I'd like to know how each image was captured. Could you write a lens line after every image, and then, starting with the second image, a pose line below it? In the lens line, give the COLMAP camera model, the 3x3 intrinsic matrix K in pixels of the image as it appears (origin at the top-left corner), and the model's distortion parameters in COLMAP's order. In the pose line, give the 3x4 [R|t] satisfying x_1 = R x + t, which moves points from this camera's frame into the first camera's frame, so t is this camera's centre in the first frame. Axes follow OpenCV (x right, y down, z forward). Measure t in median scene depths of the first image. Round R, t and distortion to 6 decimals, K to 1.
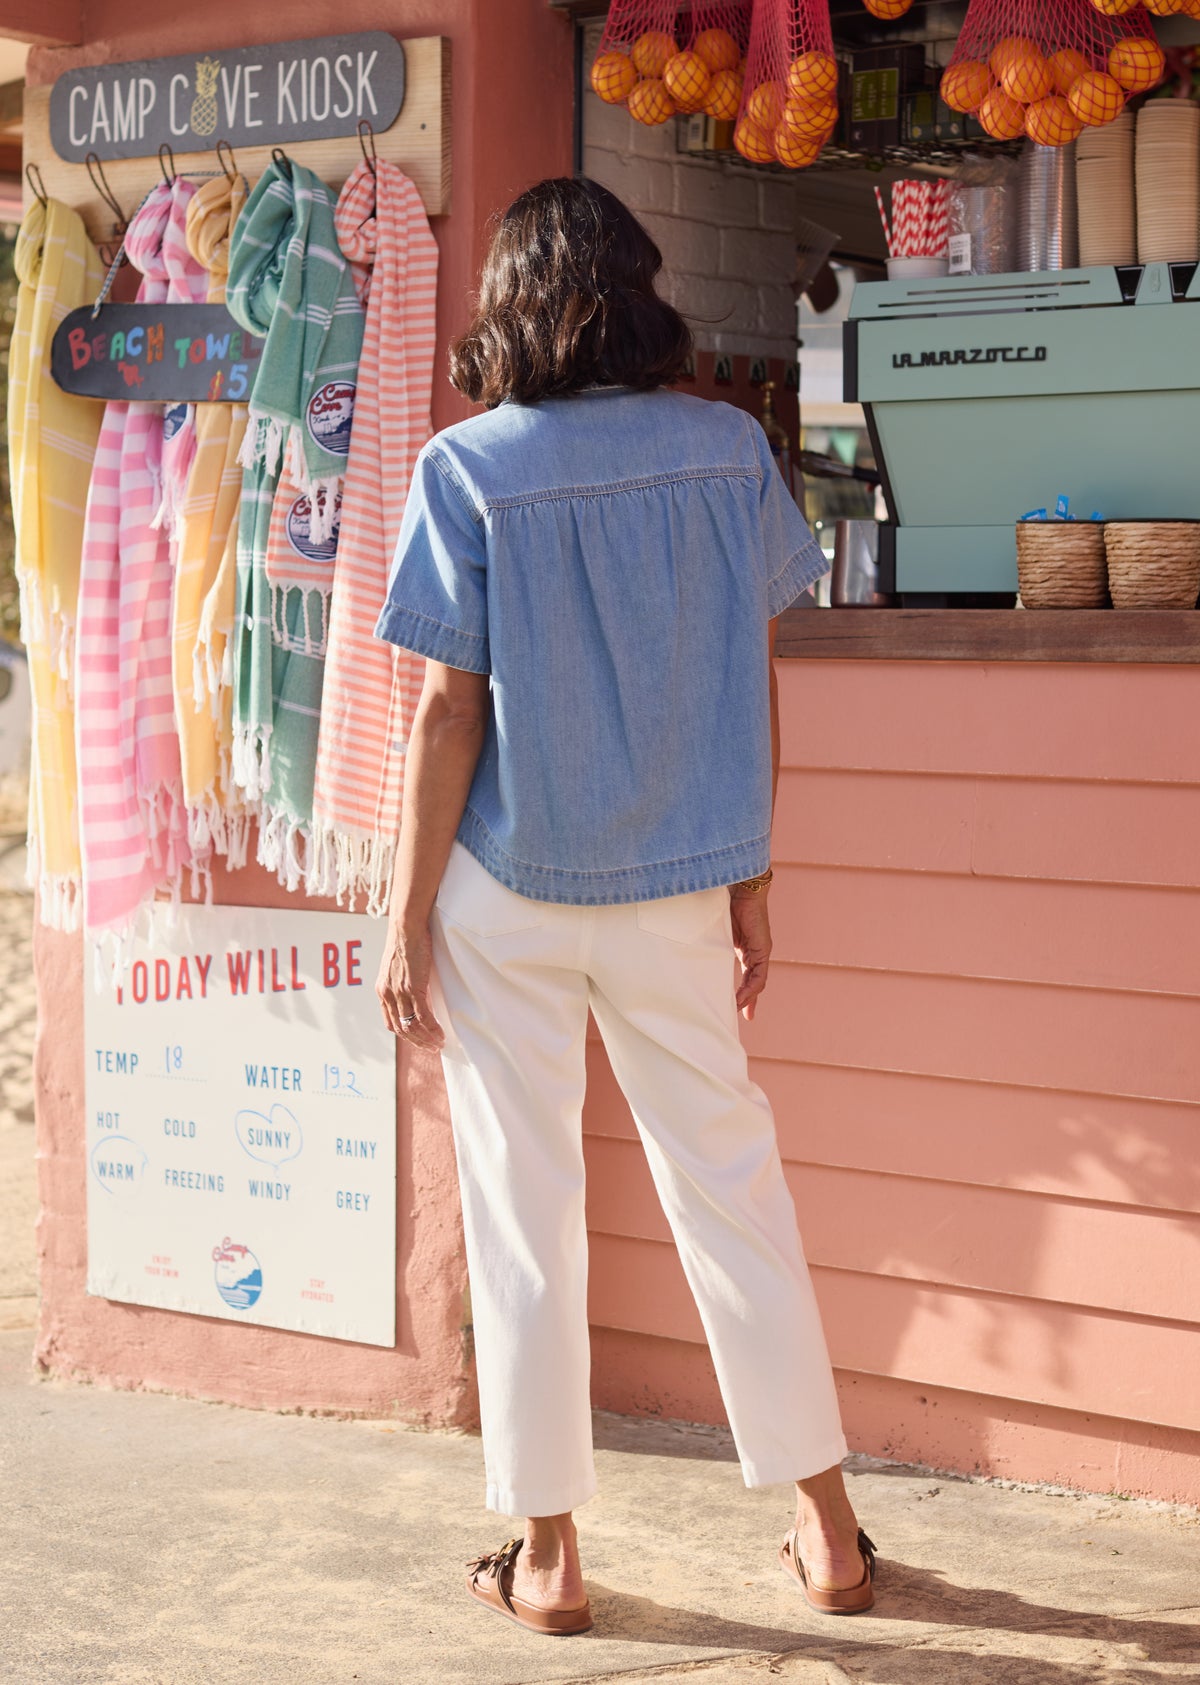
lens RADIAL K [[3260.9, 0, 600.2], [0, 3260.9, 725.6], [0, 0, 1]] dist [-0.017277, 0.064921]
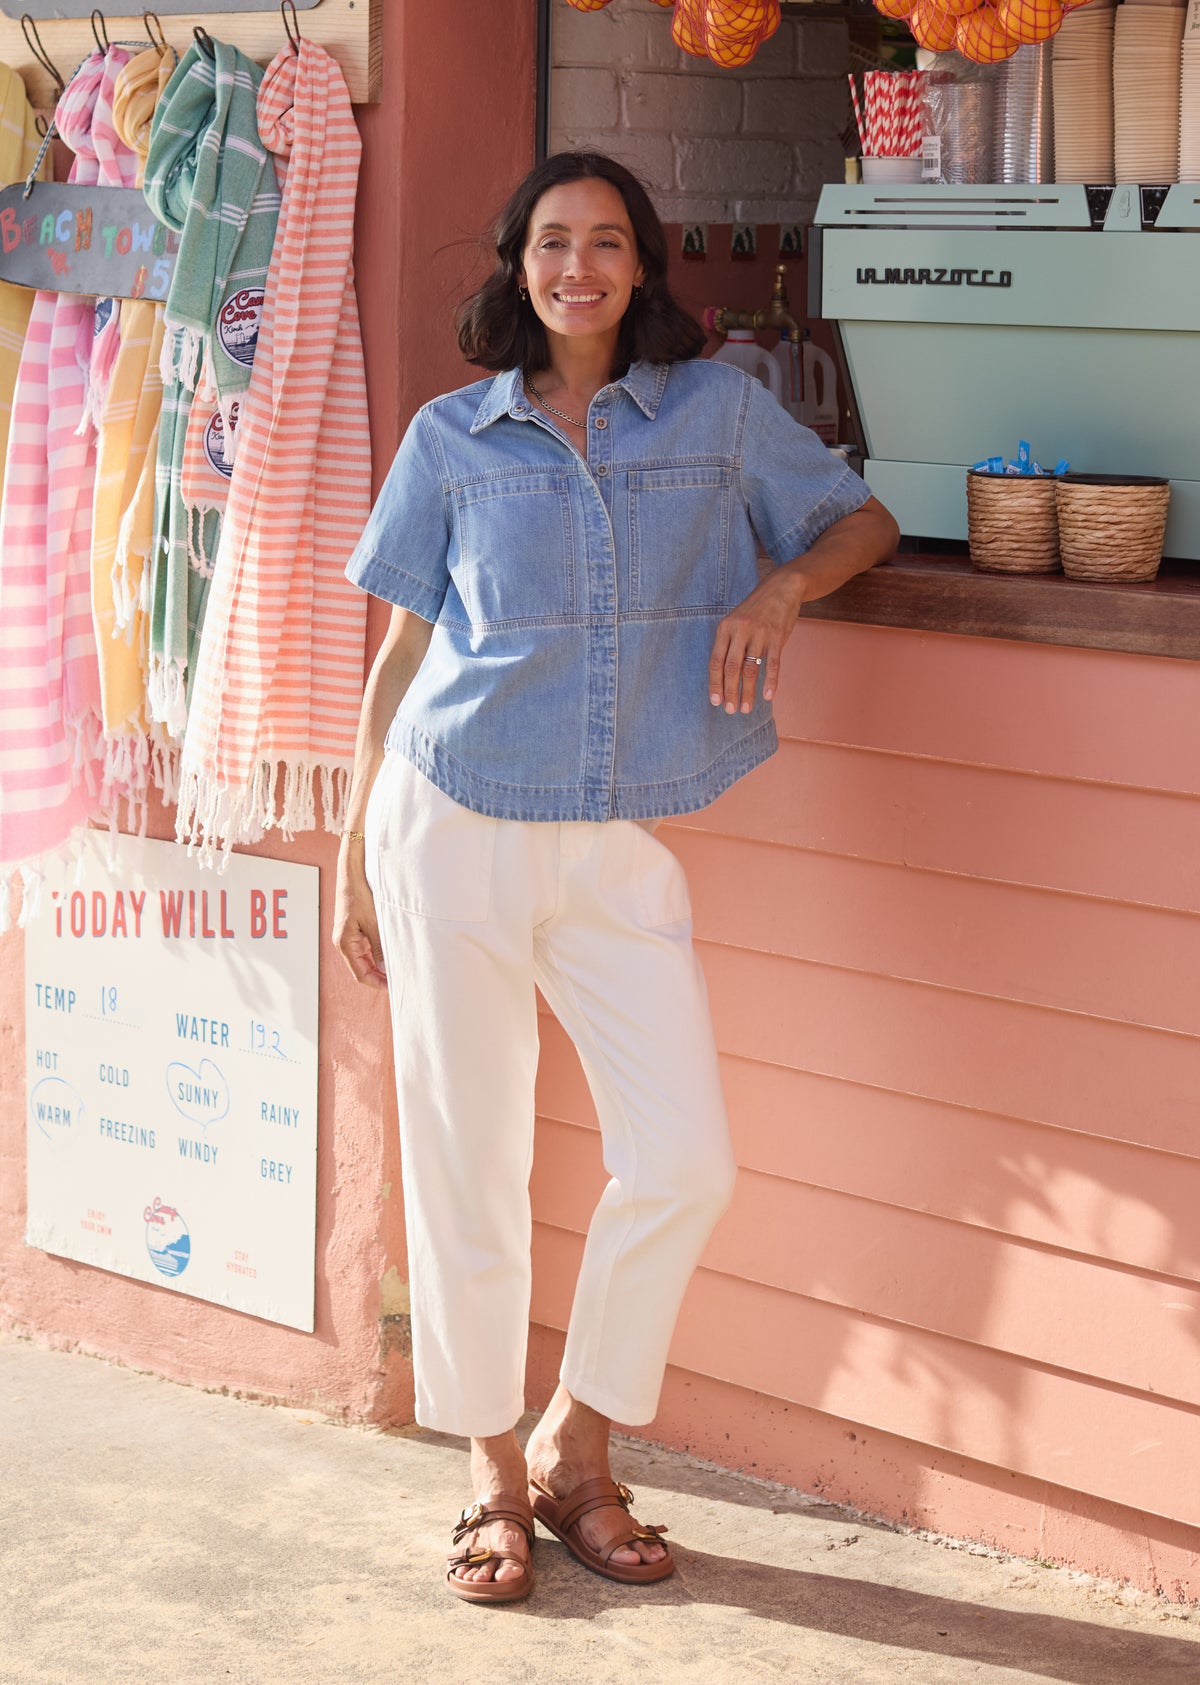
lens RADIAL K [[3964.5, 0, 492.9], [0, 3964.5, 570.1], [0, 0, 1]] dist [0.014914, -0.269901]
pose [[0.986027, 0.024246, -0.164813, 0.165616], [-0.015780, 0.998497, 0.052481, -0.083560], [0.165838, -0.049146, 0.984928, -0.083182]]
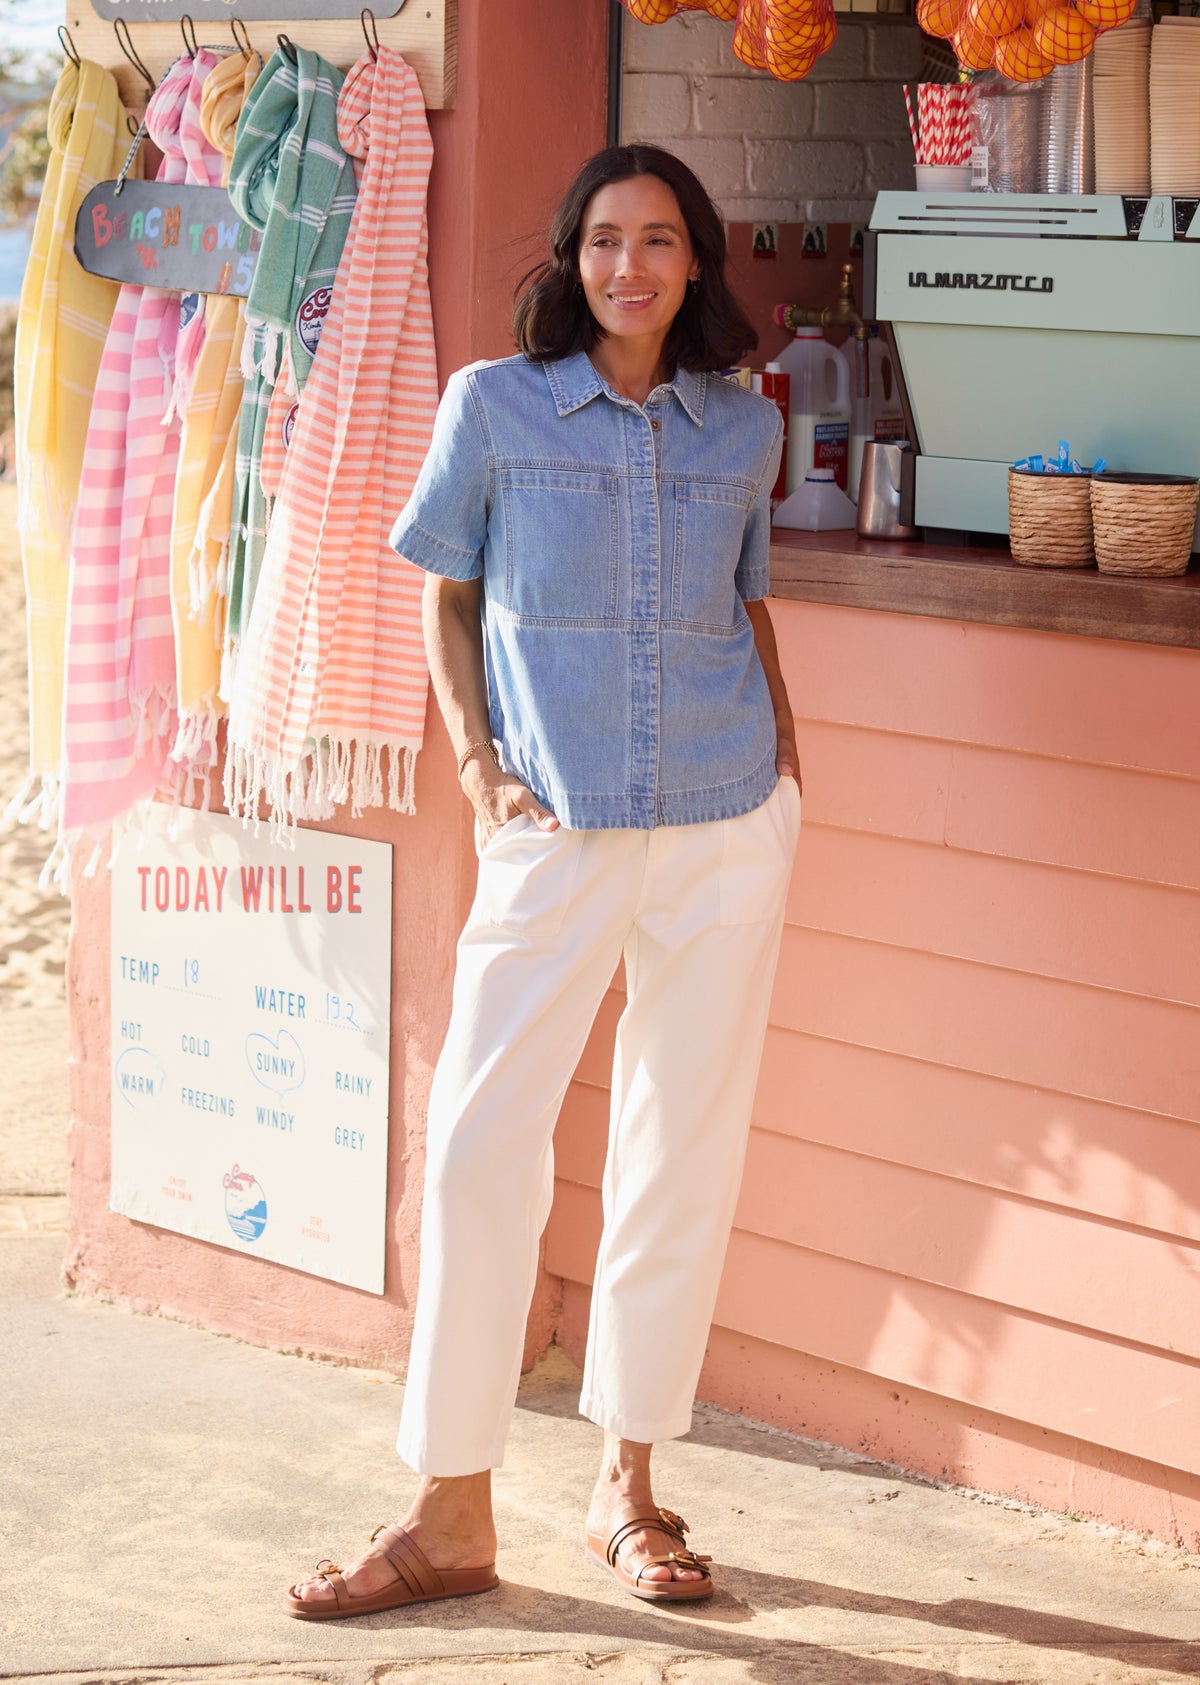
lens RADIAL K [[4271.1, 0, 552.0], [0, 4271.1, 497.7], [0, 0, 1]] dist [0.005303, -0.192868]
pose [[0.981631, 0.029811, -0.188443, 0.212357], [-0.022286, 0.998872, 0.041928, -0.094782], [0.189481, -0.036958, 0.981189, -0.204051]]
